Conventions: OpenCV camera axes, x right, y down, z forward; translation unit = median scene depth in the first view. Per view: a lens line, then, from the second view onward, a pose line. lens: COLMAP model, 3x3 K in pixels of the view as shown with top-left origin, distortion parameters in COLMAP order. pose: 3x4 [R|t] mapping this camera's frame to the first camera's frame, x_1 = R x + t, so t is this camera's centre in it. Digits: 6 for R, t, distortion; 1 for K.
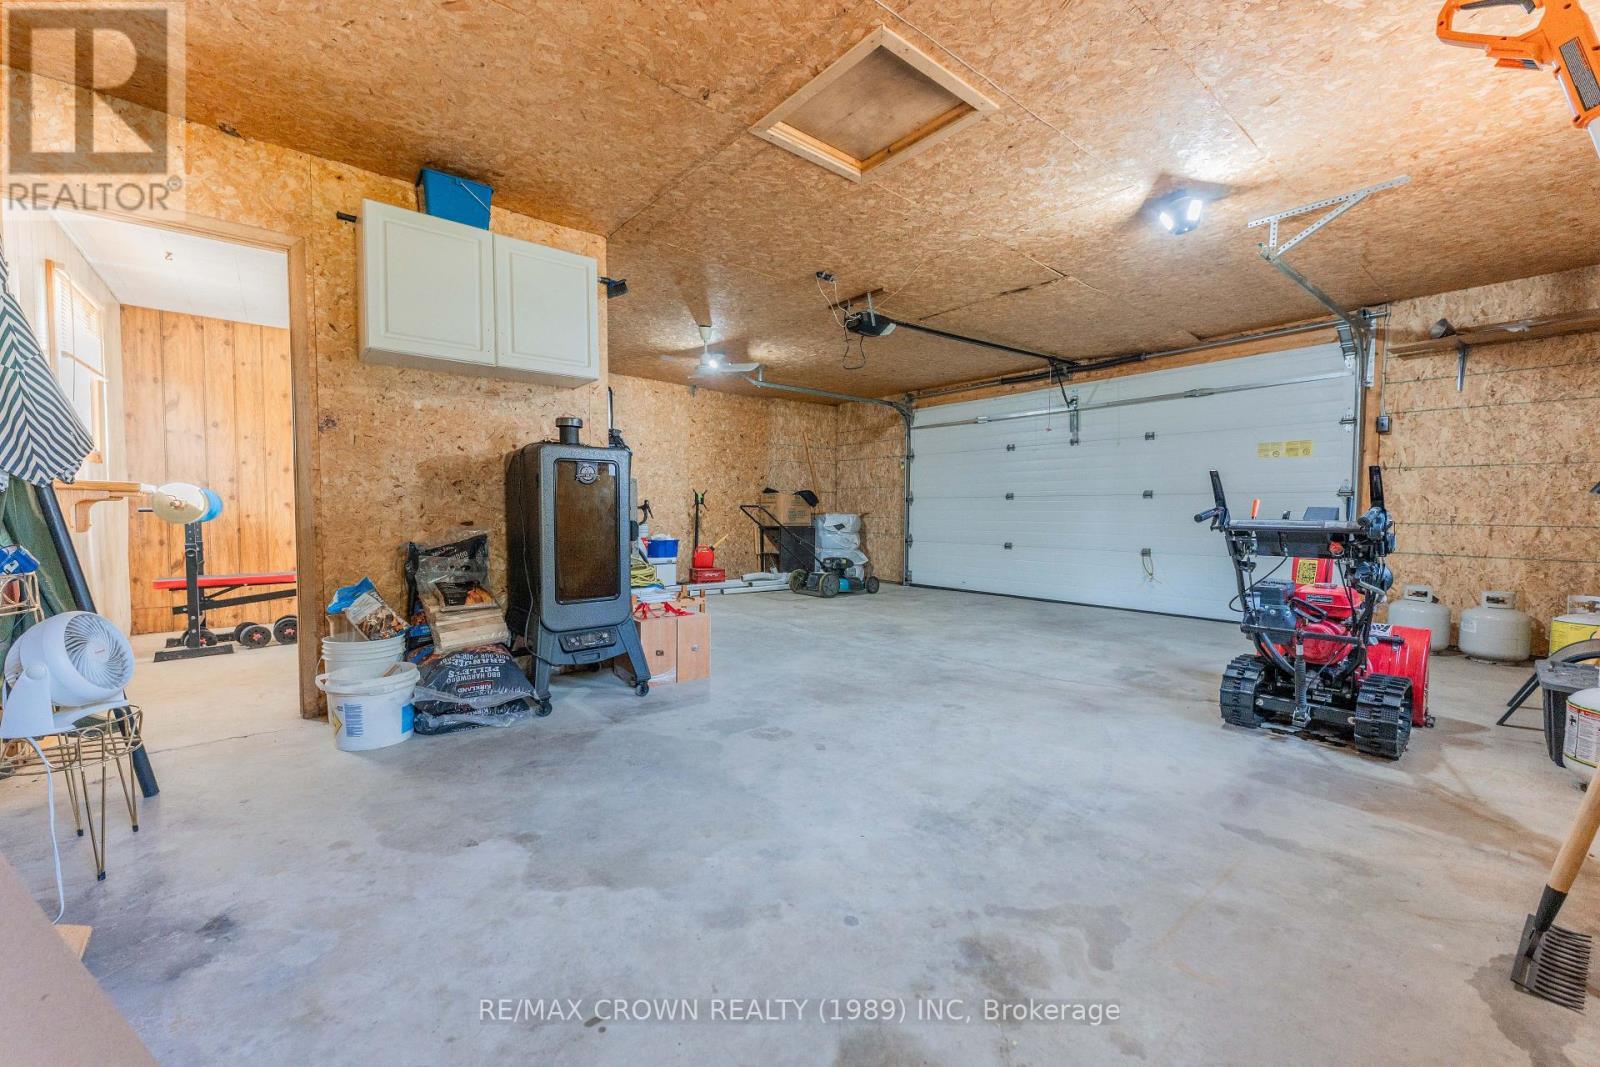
lens RADIAL K [[635.4, 0, 802.3], [0, 635.4, 531.6], [0, 0, 1]] dist [-0.002532, -0.000250]
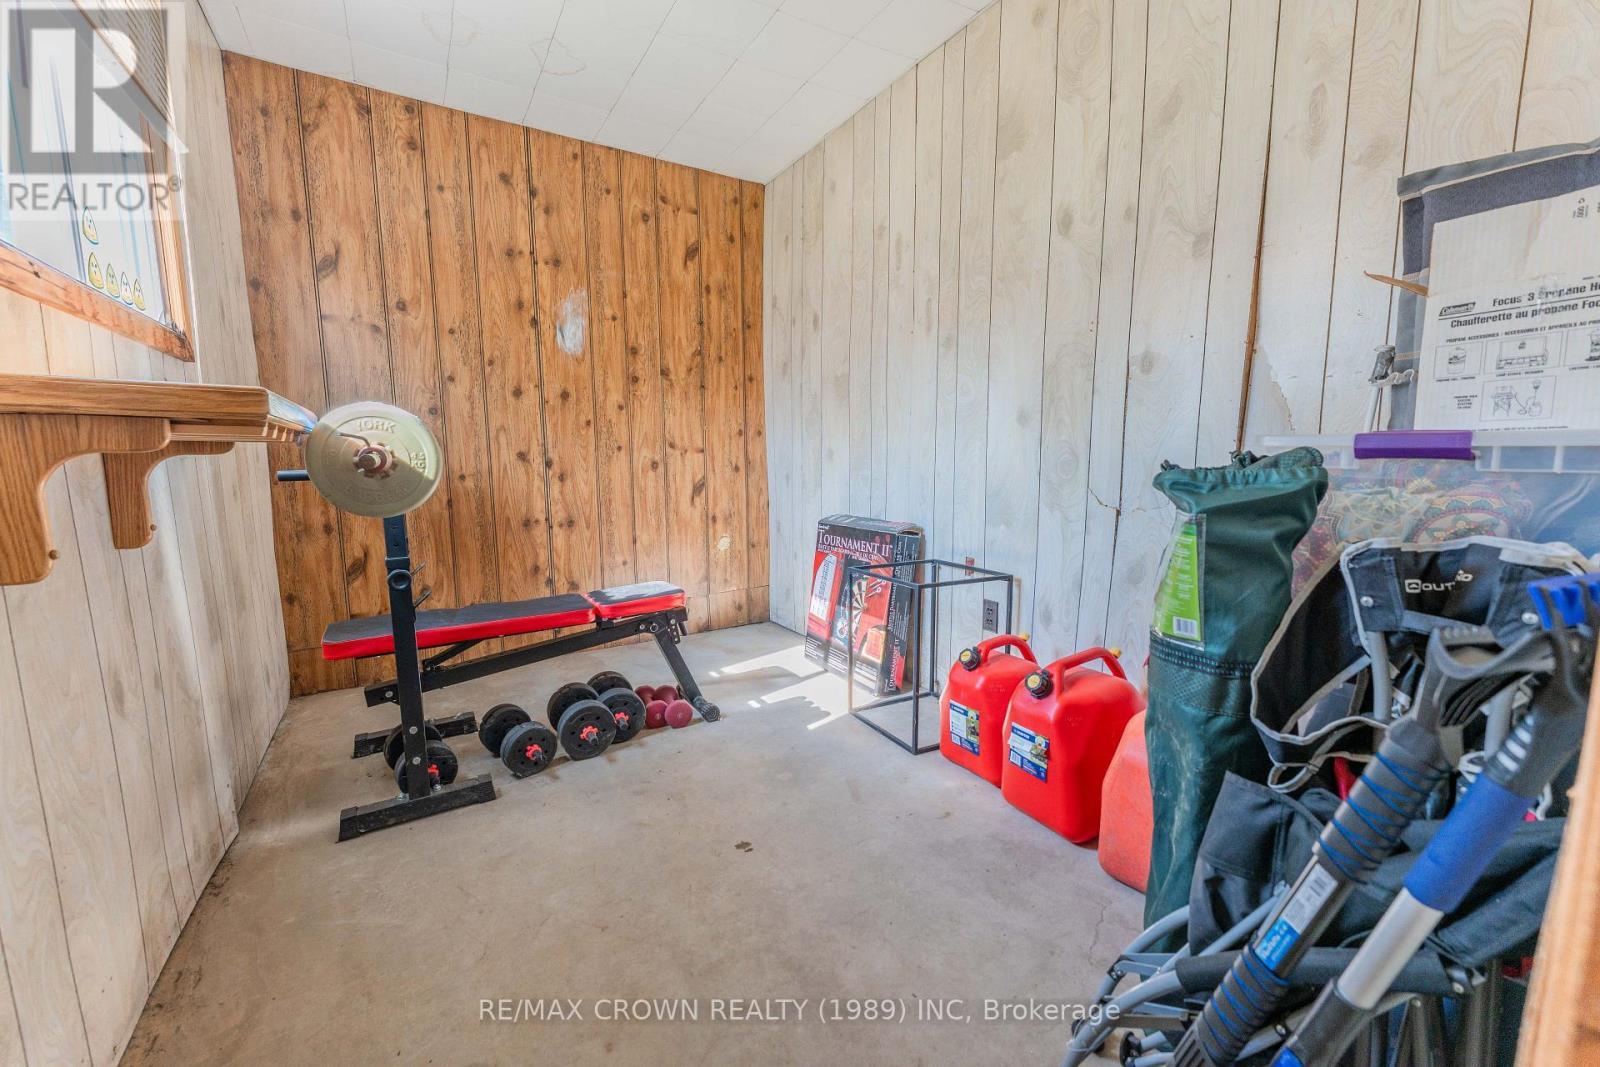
lens RADIAL K [[635.4, 0, 801.1], [0, 635.4, 533.9], [0, 0, 1]] dist [-0.002532, -0.000250]
pose [[0.989751, 0.010322, -0.142433, -0.536126], [0.002618, 0.995906, 0.090361, -0.025719], [0.142783, -0.089807, 0.985671, 0.524832]]
